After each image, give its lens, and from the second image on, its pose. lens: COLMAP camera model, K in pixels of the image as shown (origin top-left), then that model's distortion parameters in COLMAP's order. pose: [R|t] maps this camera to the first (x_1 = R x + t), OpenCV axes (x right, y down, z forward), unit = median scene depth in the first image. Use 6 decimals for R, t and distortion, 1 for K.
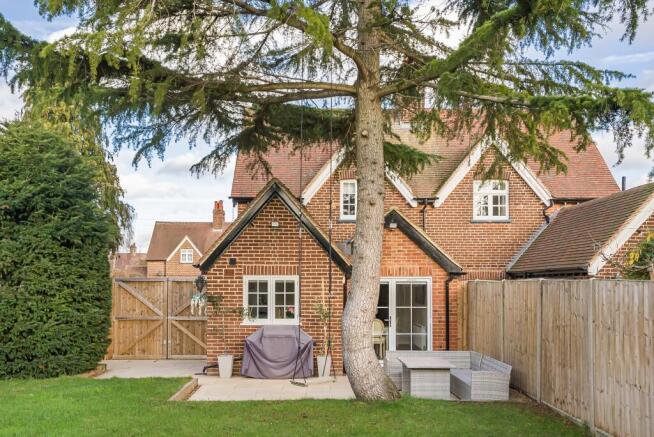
lens RADIAL K [[665.8, 0, 321.4], [0, 665.8, 242.7], [0, 0, 1]] dist [0.062491, 0.000000]
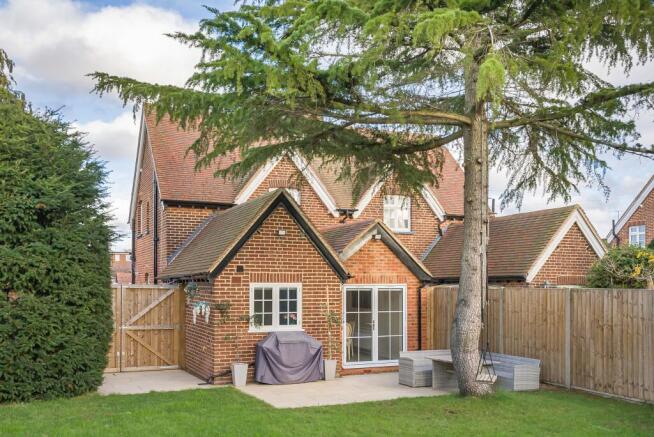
lens RADIAL K [[665.8, 0, 338.6], [0, 665.8, 245.5], [0, 0, 1]] dist [0.062491, 0.000000]
pose [[0.918191, 0.022242, 0.395512, -0.390306], [-0.022195, 0.999743, -0.004696, -0.004869], [-0.395515, -0.004466, 0.918449, 0.030332]]
